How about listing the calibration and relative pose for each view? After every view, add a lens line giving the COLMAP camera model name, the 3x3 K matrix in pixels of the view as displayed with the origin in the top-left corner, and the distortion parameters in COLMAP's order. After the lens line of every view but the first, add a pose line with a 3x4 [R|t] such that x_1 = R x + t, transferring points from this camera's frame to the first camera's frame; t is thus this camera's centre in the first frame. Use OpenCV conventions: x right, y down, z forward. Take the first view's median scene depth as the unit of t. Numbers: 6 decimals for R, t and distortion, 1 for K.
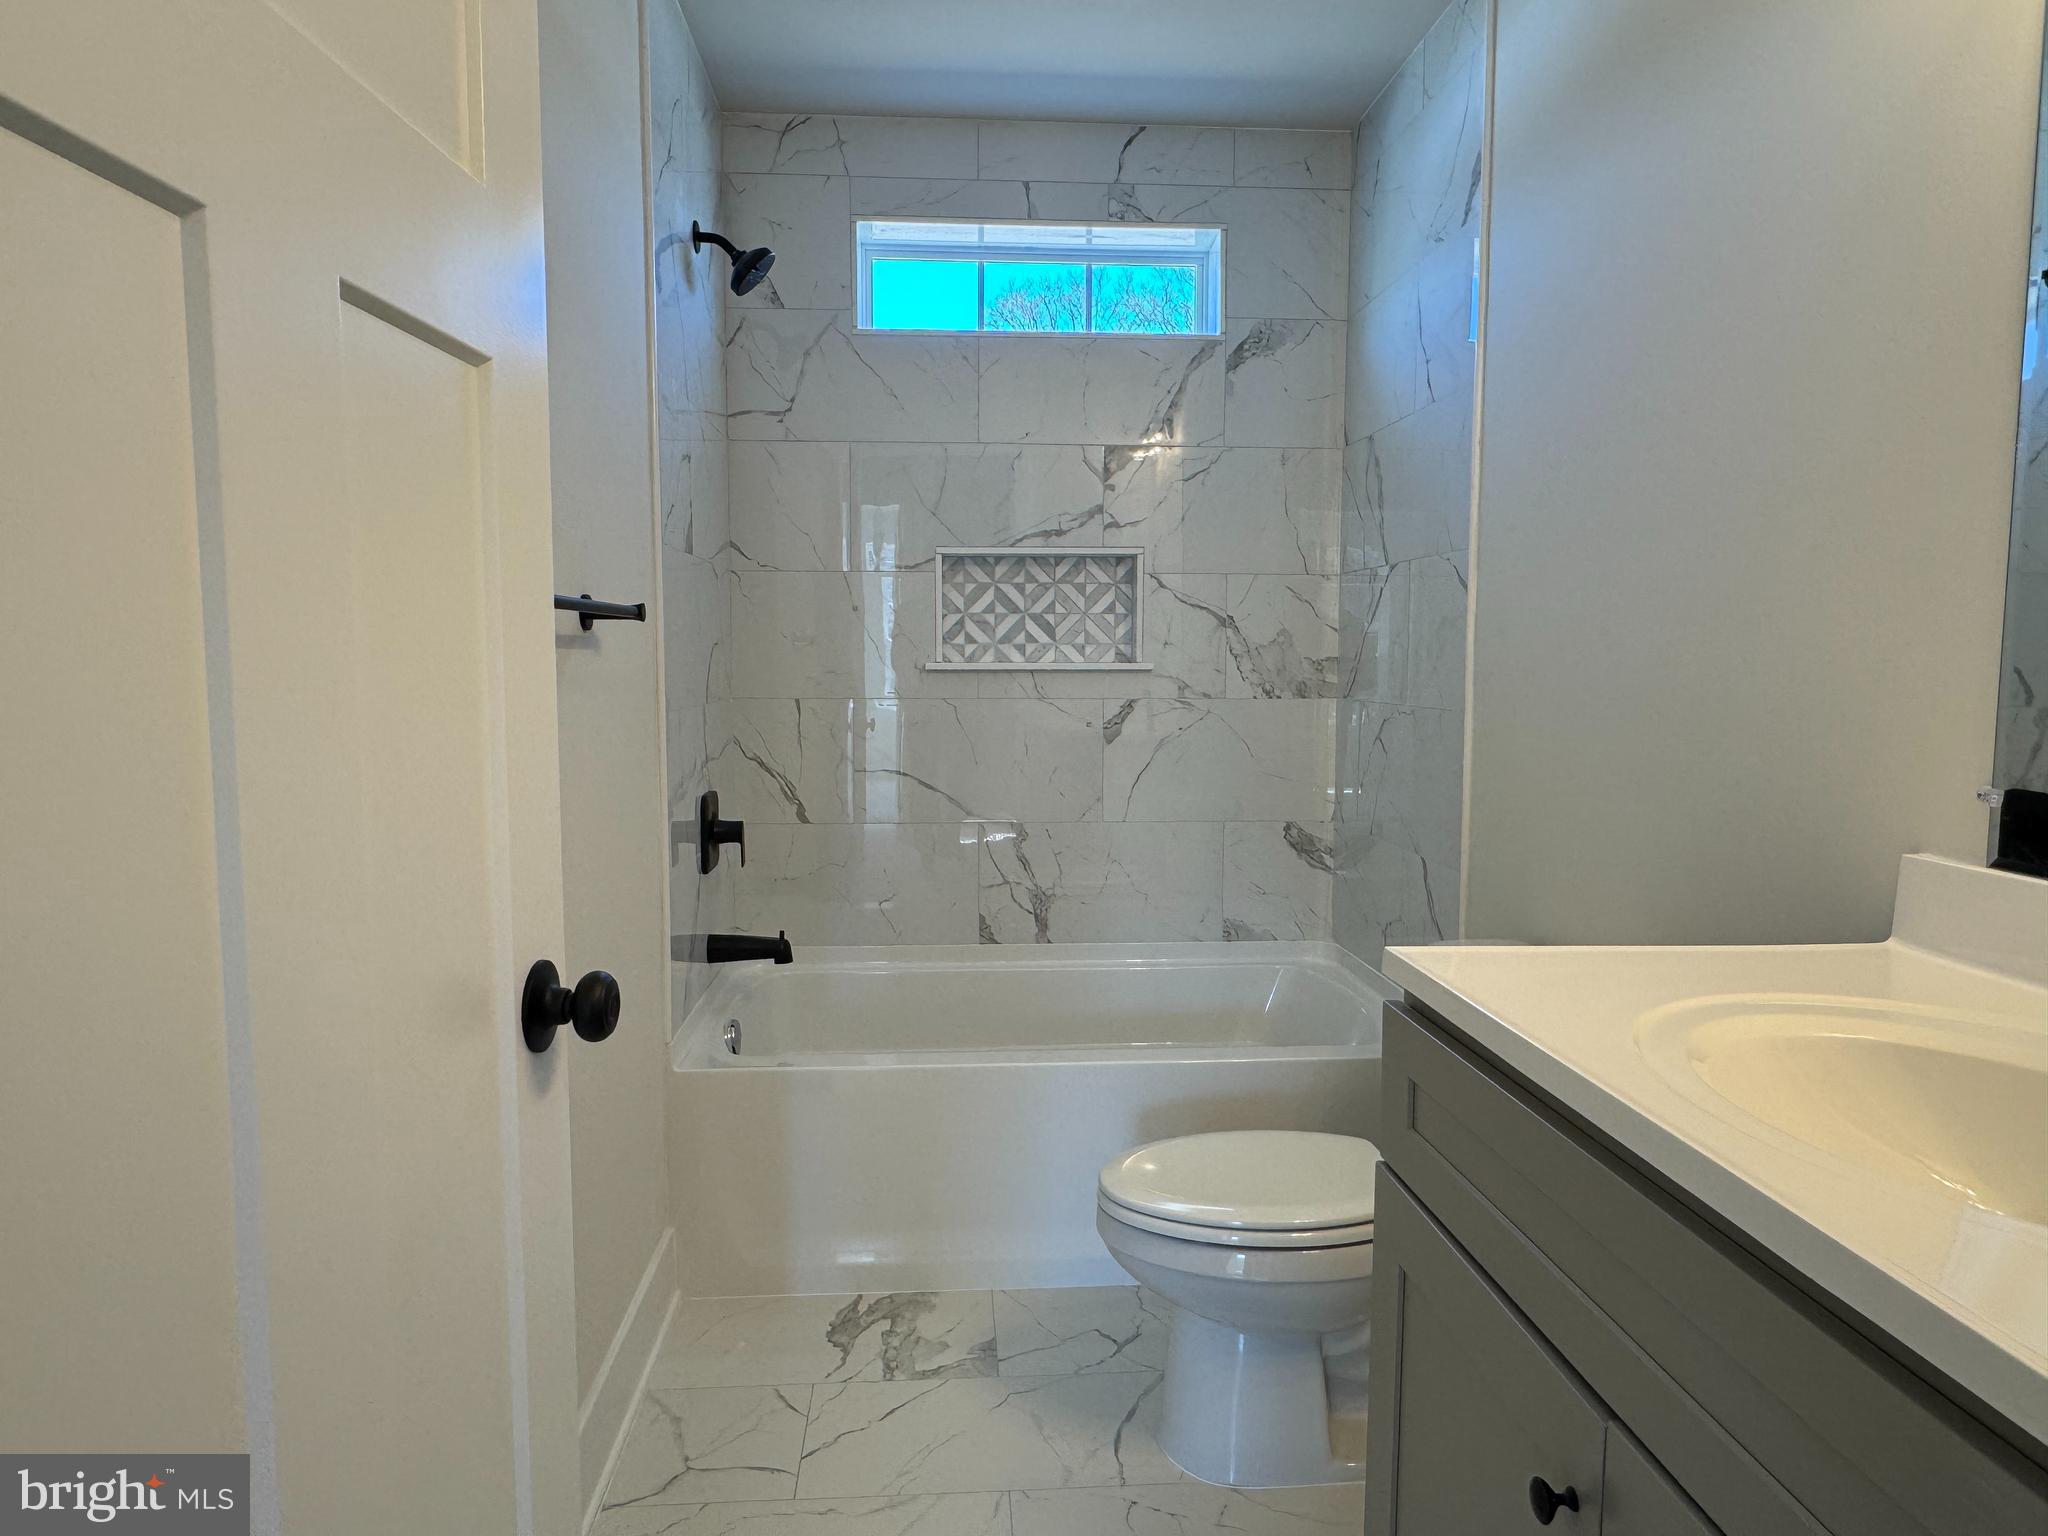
lens RADIAL K [[1297.8, 0, 1024.0], [0, 1297.8, 768.0], [0, 0, 1]] dist [-0.001623, -0.003215]
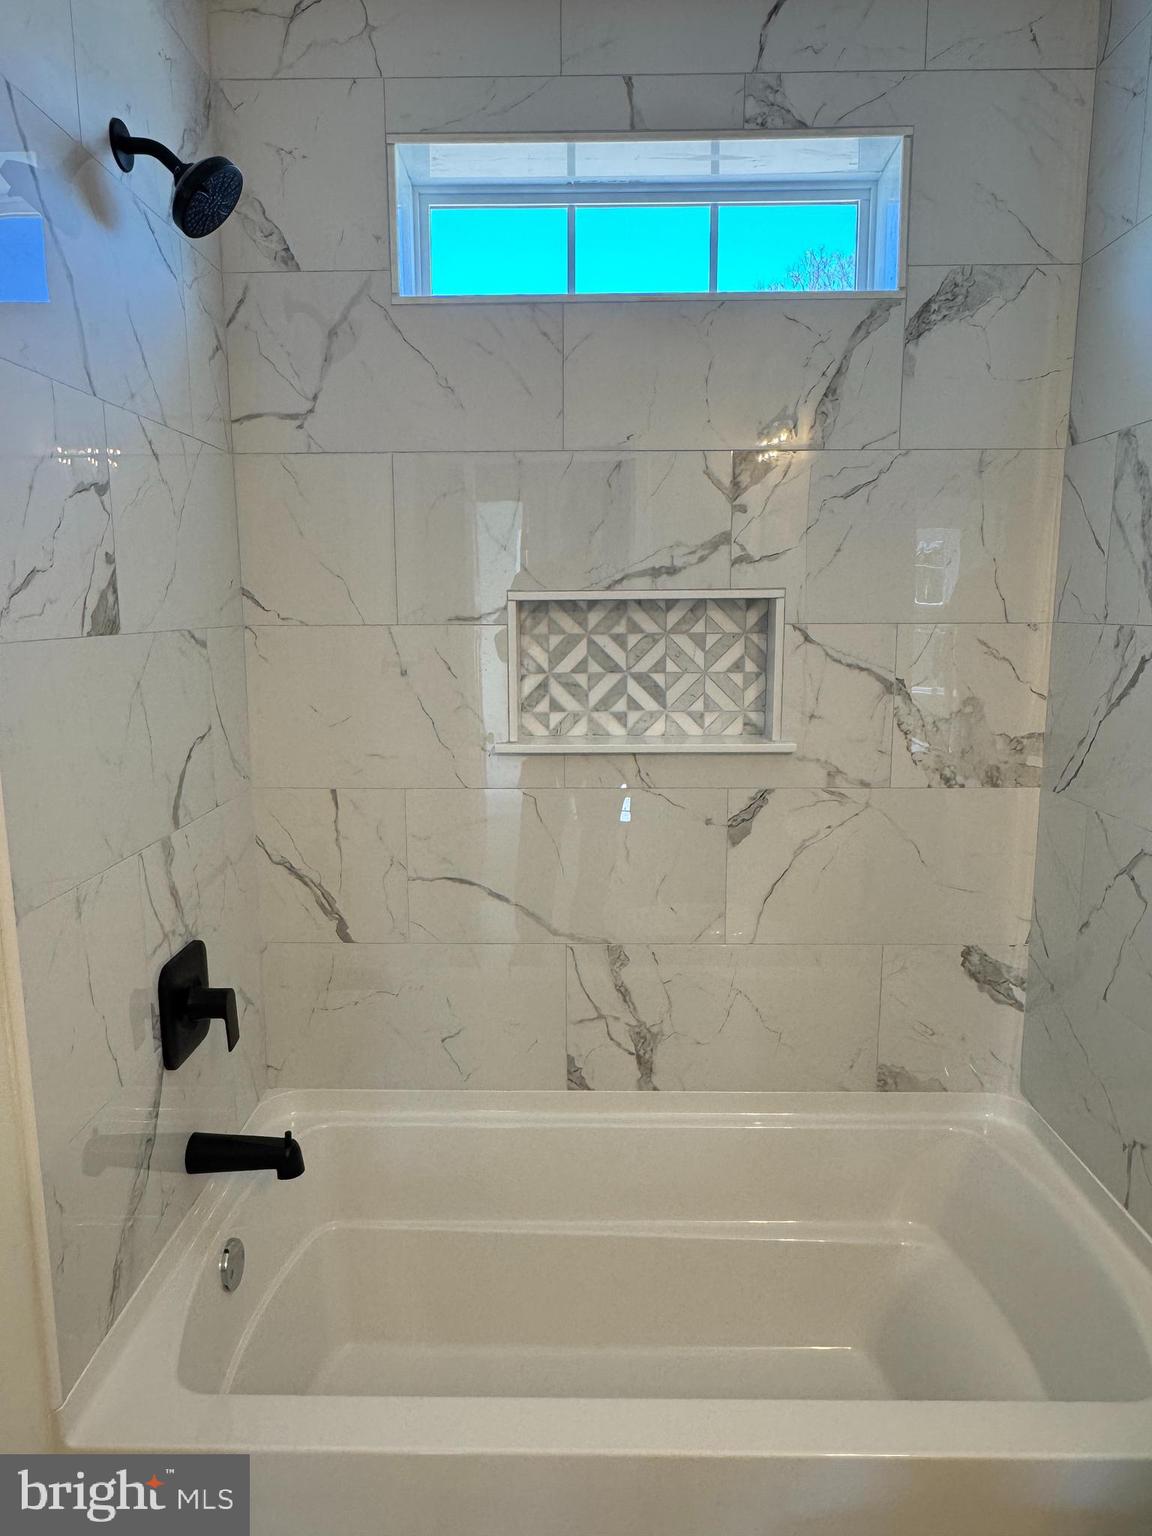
lens RADIAL K [[973.3, 0, 576.0], [0, 973.3, 768.0], [0, 0, 1]] dist [-0.001623, -0.003215]
pose [[0.996812, 0.006242, -0.079547, 0.017549], [-0.000306, 0.997227, 0.074423, -0.107373], [0.079791, -0.074161, 0.994049, 0.420084]]
